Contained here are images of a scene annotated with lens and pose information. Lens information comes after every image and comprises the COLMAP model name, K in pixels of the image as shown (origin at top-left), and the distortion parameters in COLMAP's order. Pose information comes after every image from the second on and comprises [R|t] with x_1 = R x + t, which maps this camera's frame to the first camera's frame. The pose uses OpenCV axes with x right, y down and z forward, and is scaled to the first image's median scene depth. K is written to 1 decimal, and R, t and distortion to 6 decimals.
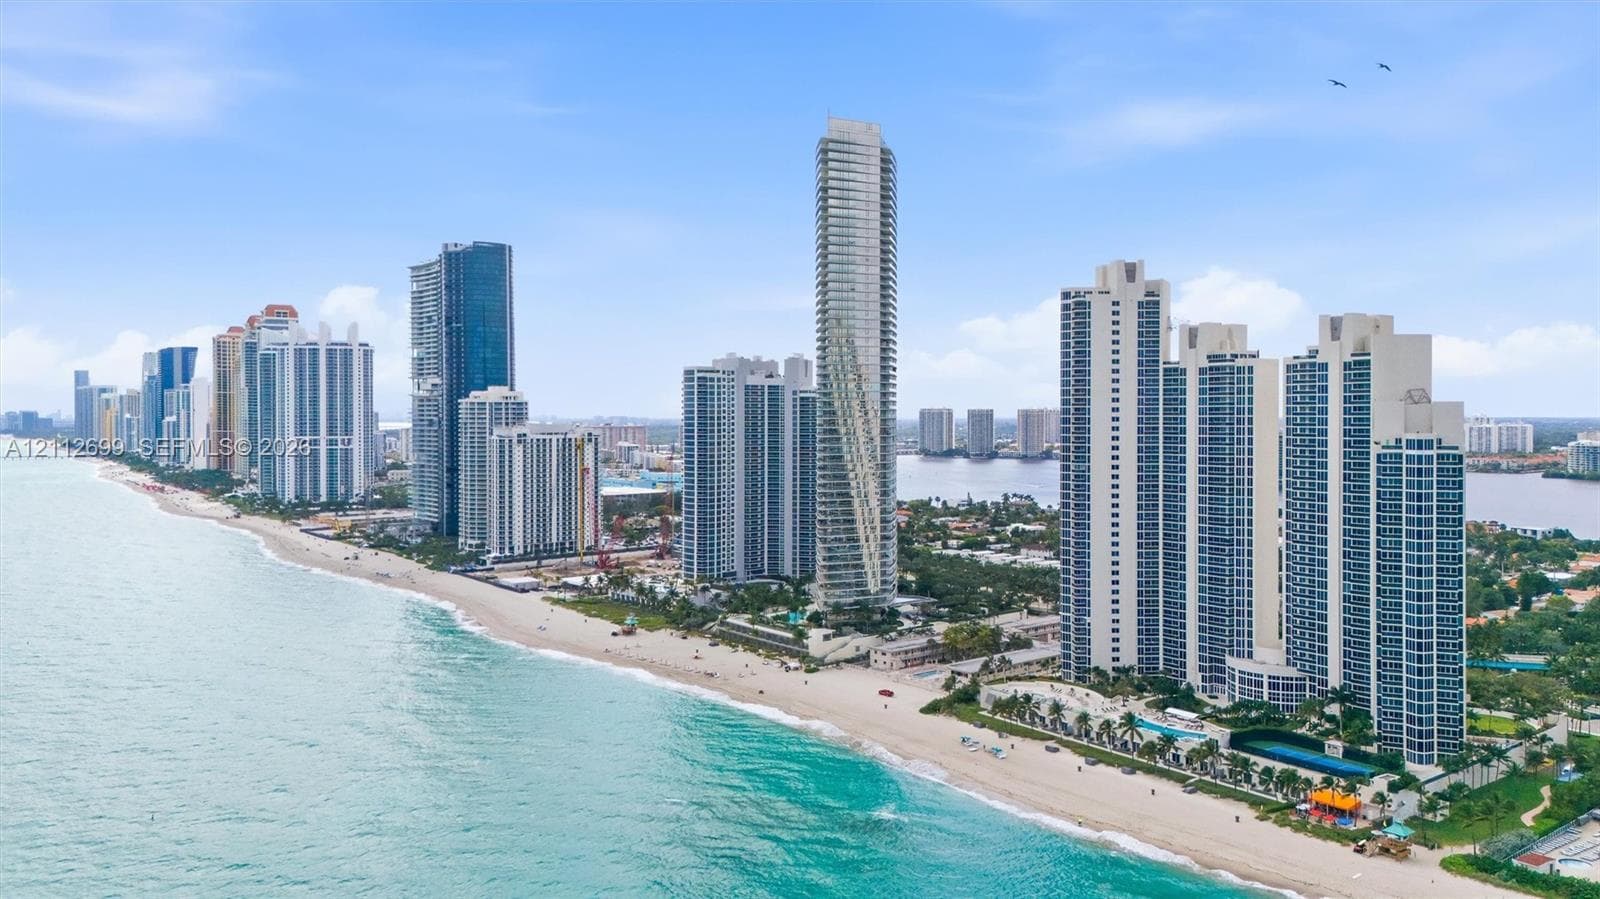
lens RADIAL K [[1344.8, 0, 801.4], [0, 1344.8, 455.4], [0, 0, 1]] dist [0.080670, -0.016959]
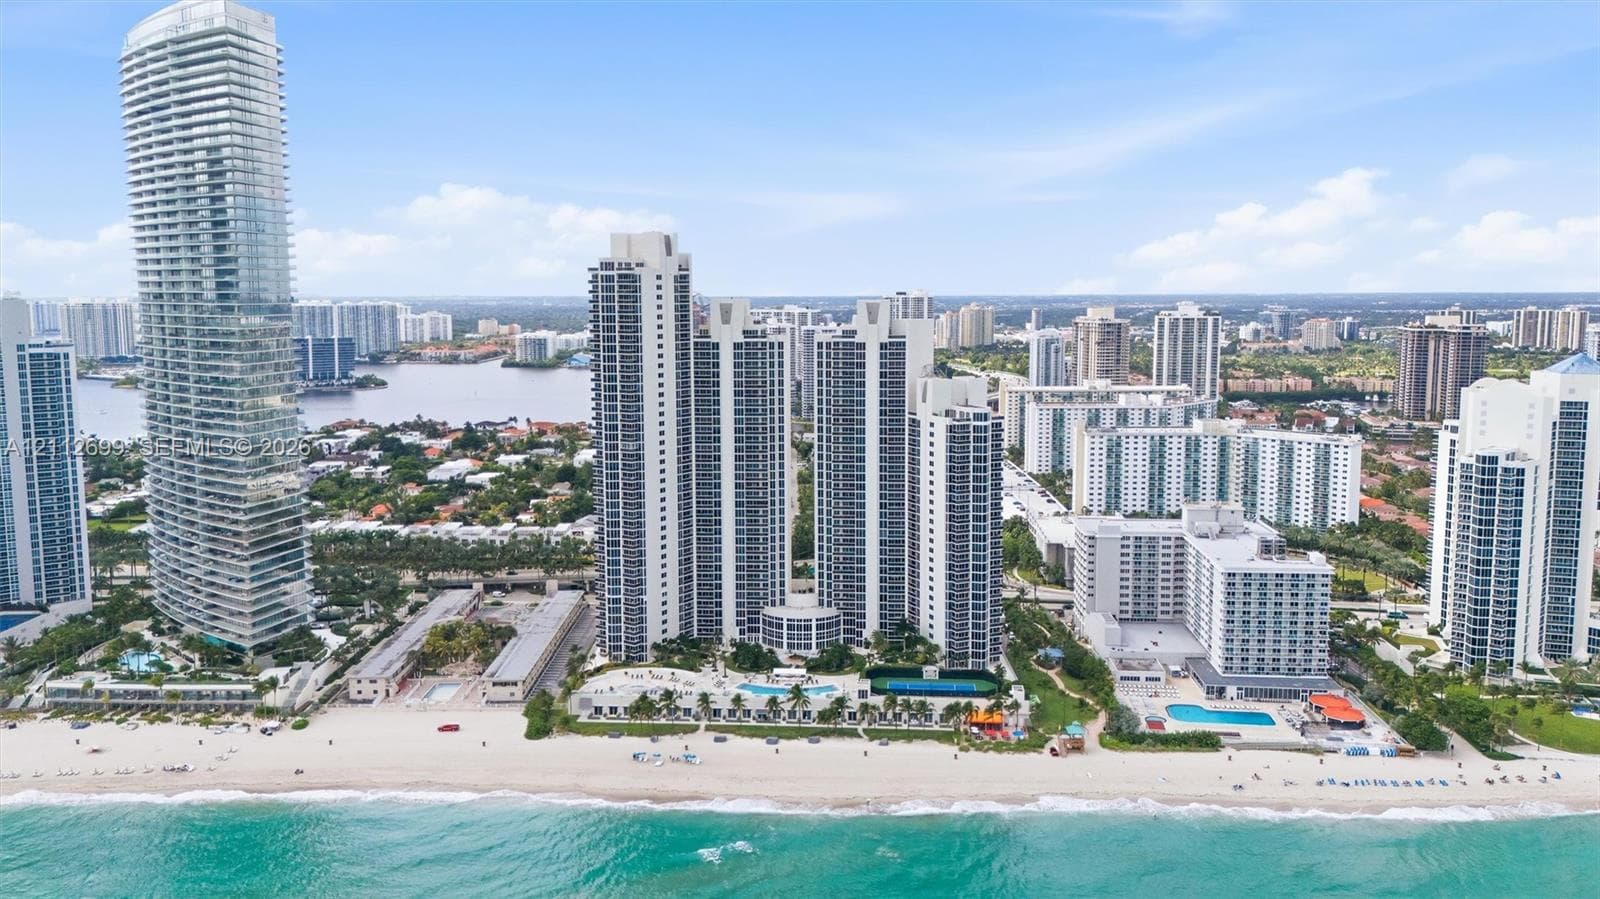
lens RADIAL K [[1344.8, 0, 802.0], [0, 1344.8, 440.0], [0, 0, 1]] dist [0.080670, -0.016959]
pose [[0.582631, -0.101786, 0.806338, -0.521527], [0.018417, 0.993525, 0.112107, -0.105640], [-0.812528, -0.050466, 0.580733, 0.351345]]
